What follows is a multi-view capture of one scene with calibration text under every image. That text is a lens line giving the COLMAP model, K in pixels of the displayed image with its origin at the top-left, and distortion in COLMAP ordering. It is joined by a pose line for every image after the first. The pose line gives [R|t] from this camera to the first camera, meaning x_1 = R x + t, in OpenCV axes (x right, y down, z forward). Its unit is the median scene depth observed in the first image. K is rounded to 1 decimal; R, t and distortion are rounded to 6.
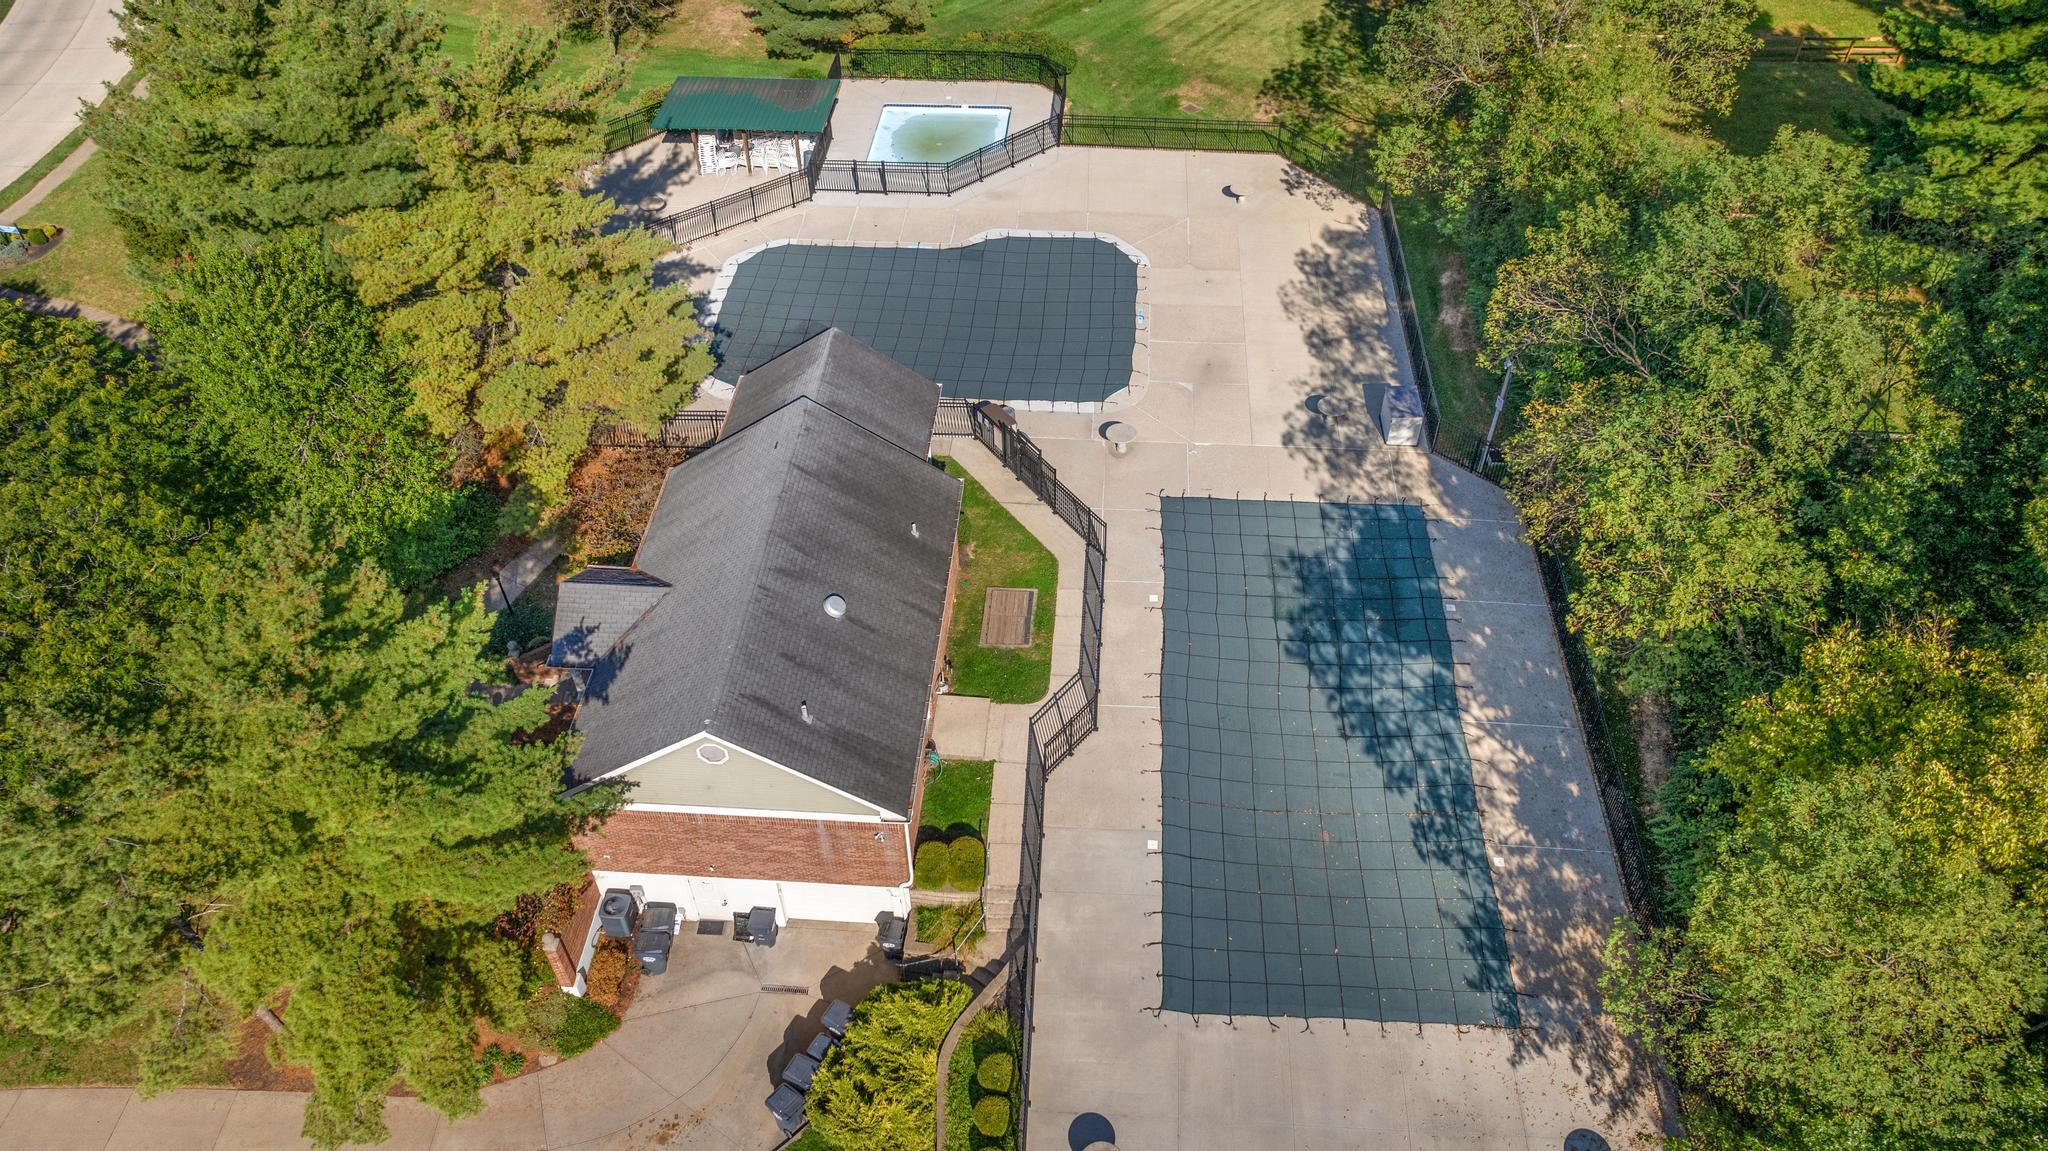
lens RADIAL K [[1494.8, 0, 1024.0], [0, 1494.8, 575.5], [0, 0, 1]] dist [-0.030750, -0.005028]
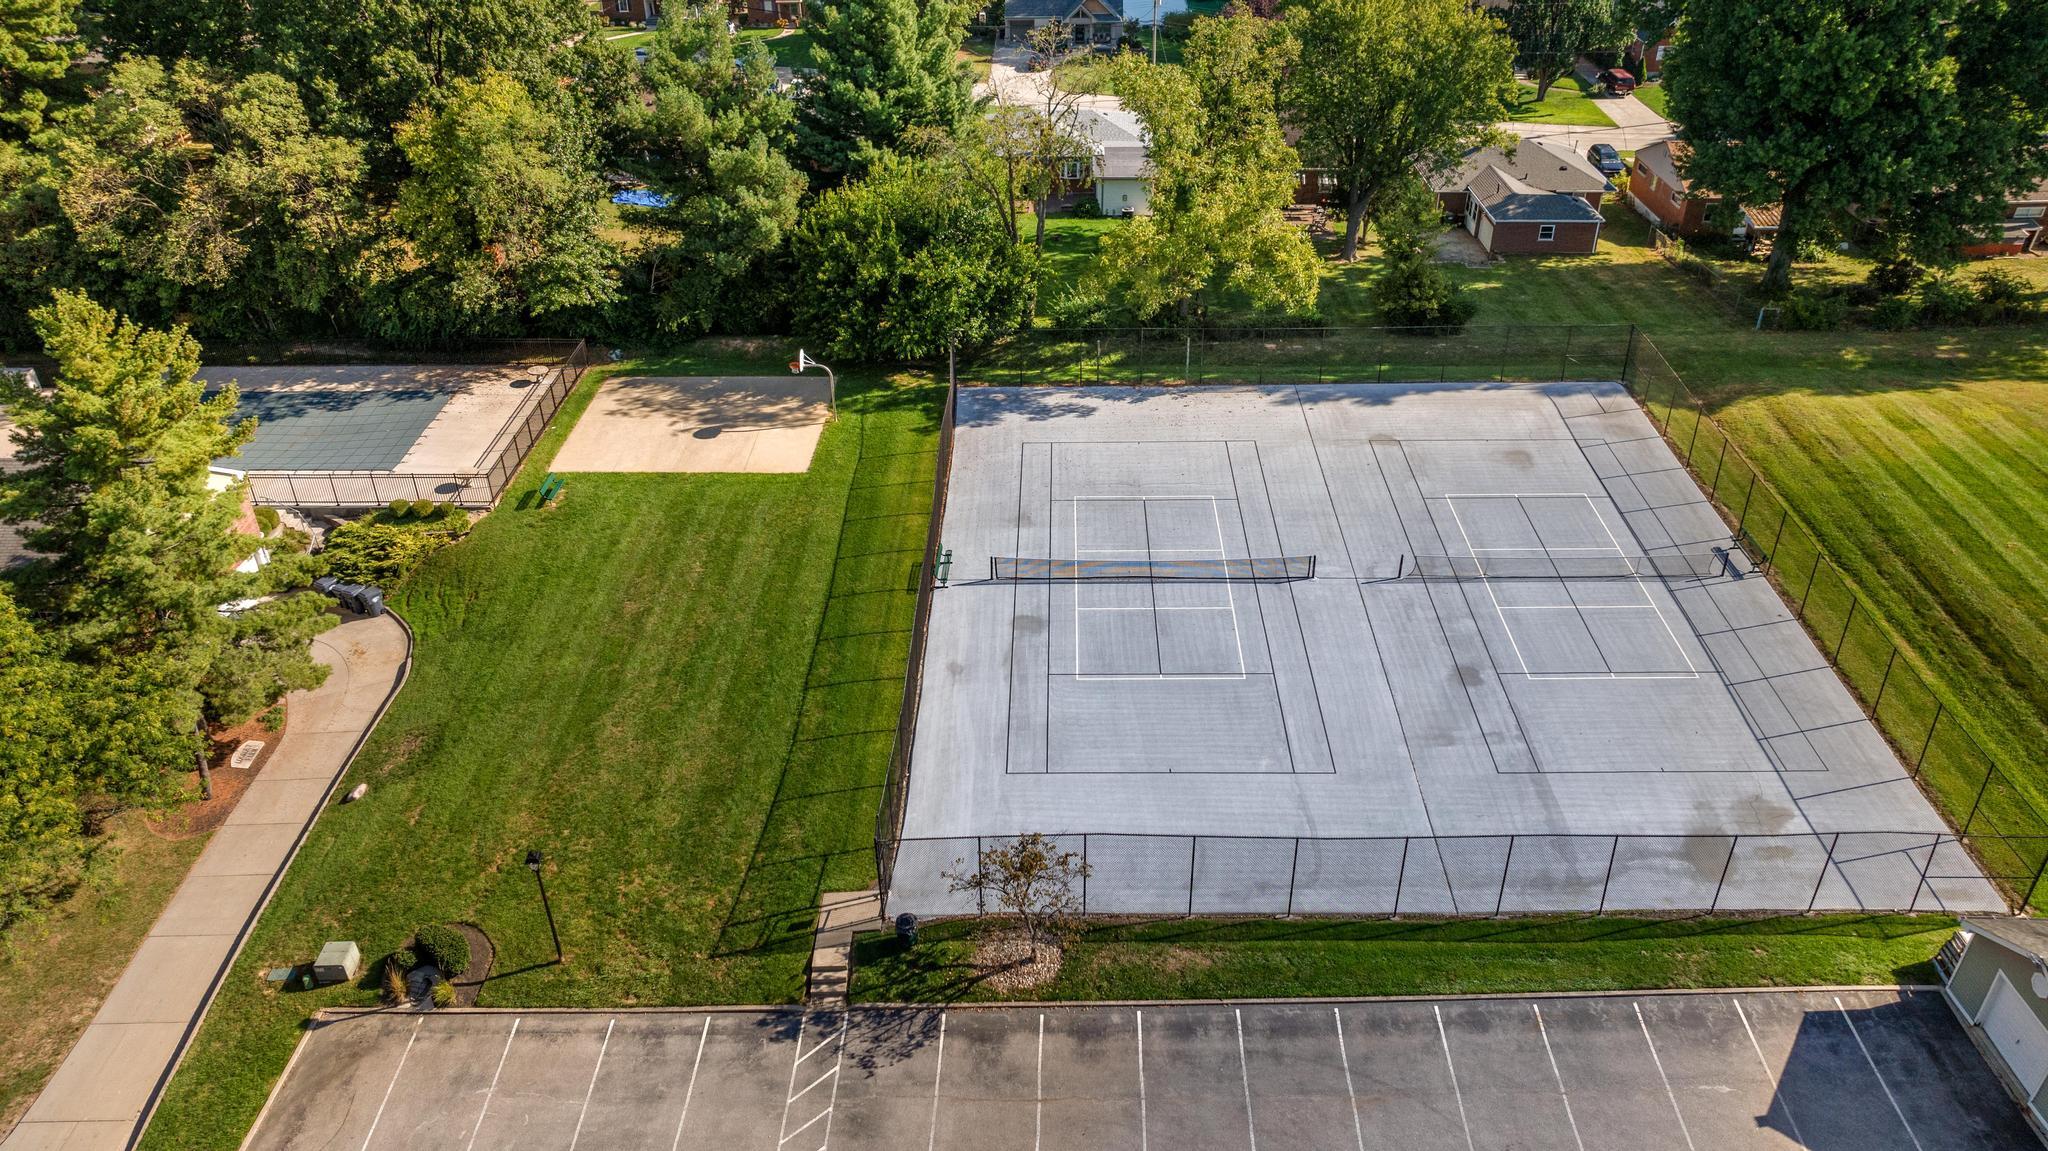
lens RADIAL K [[1494.8, 0, 1024.0], [0, 1494.8, 575.5], [0, 0, 1]] dist [-0.030750, -0.005028]
pose [[-0.045388, -0.517876, 0.854251, -1.284207], [0.687147, 0.604510, 0.402984, 0.117305], [-0.725099, 0.605286, 0.328420, -0.130595]]
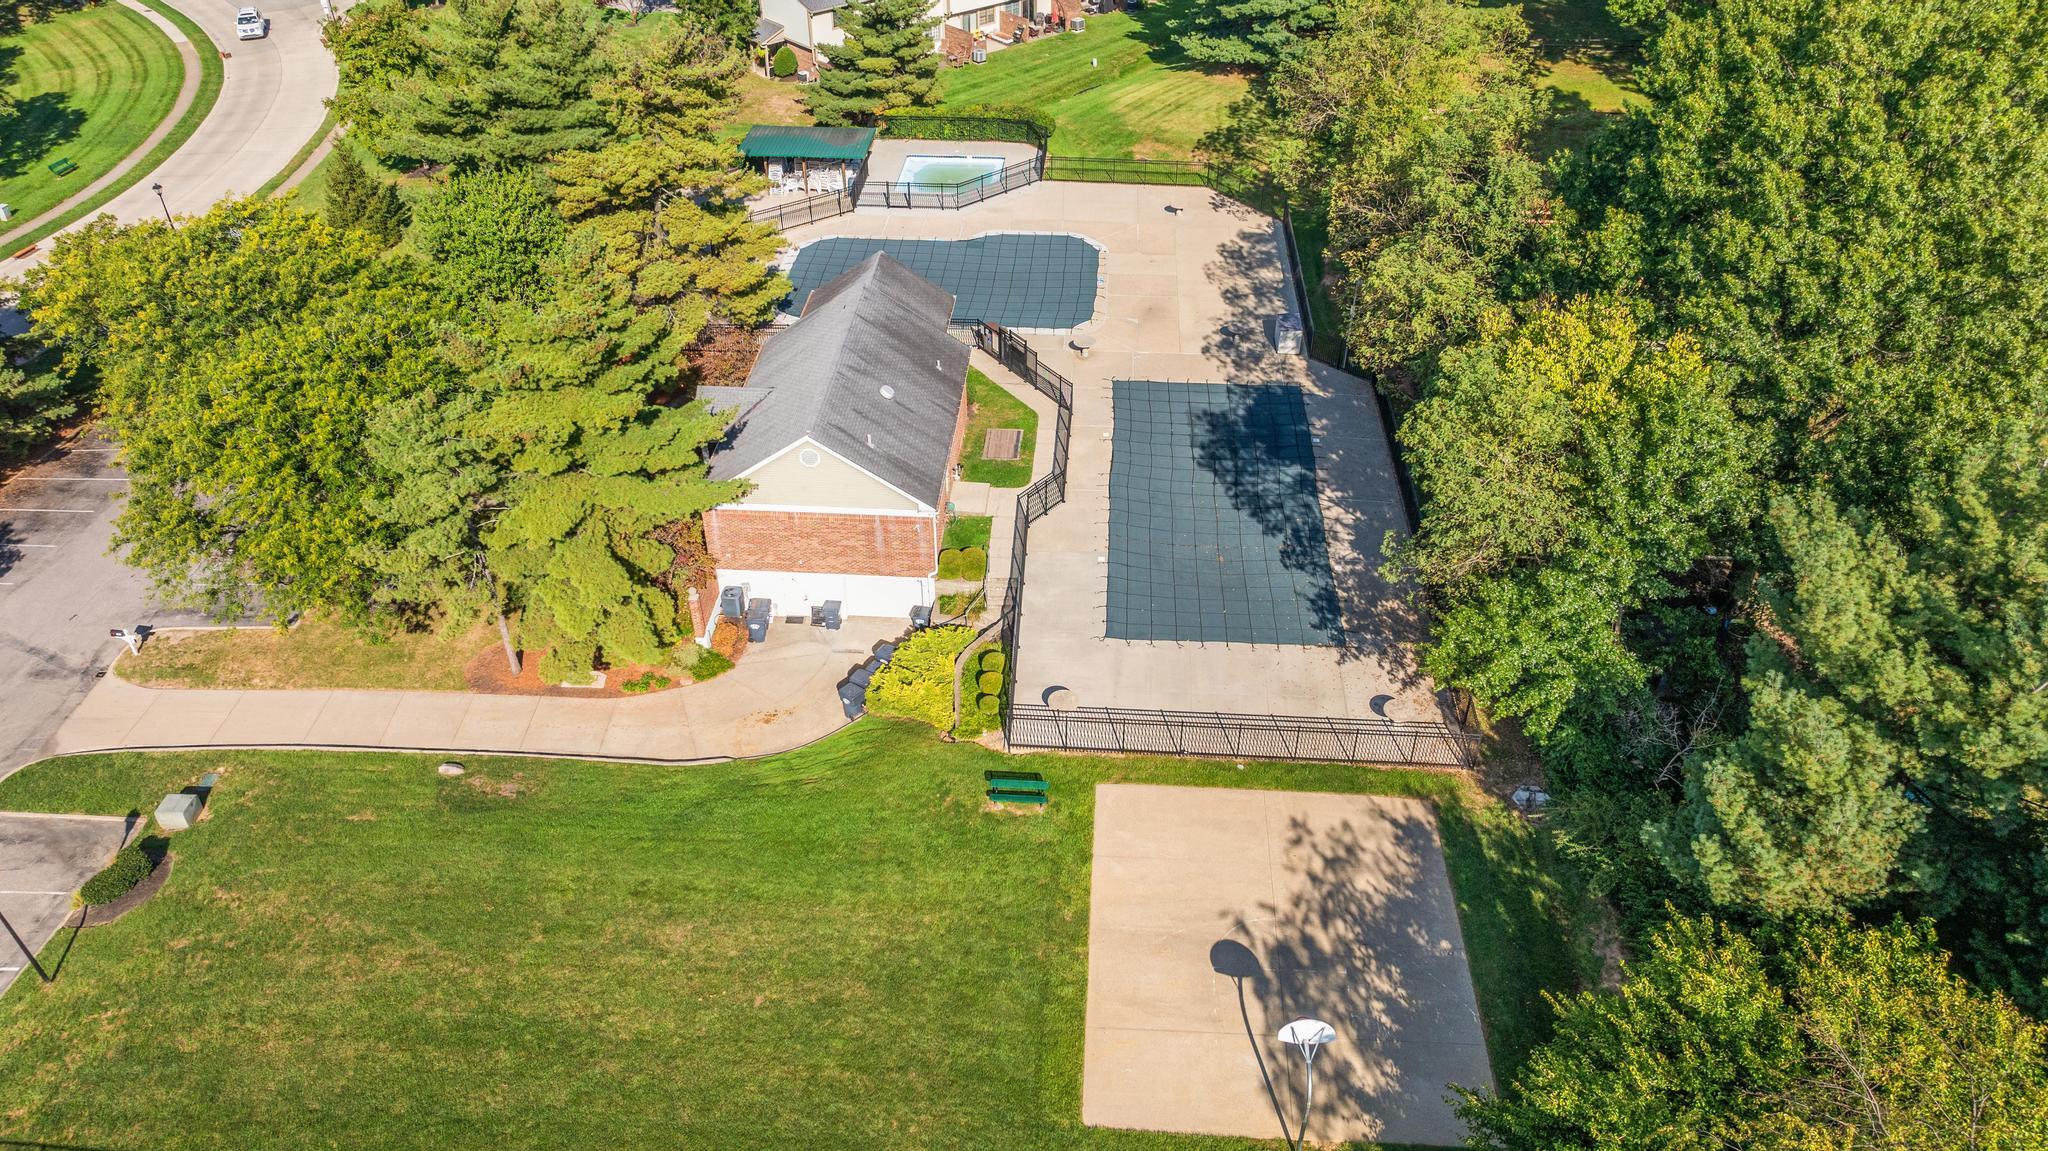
lens RADIAL K [[1494.8, 0, 1024.0], [0, 1494.8, 575.5], [0, 0, 1]] dist [-0.030750, -0.005028]
pose [[0.999921, 0.007725, 0.009956, -0.003119], [-0.006403, 0.991936, -0.126577, 0.314790], [-0.010854, 0.126503, 0.991907, -0.366030]]
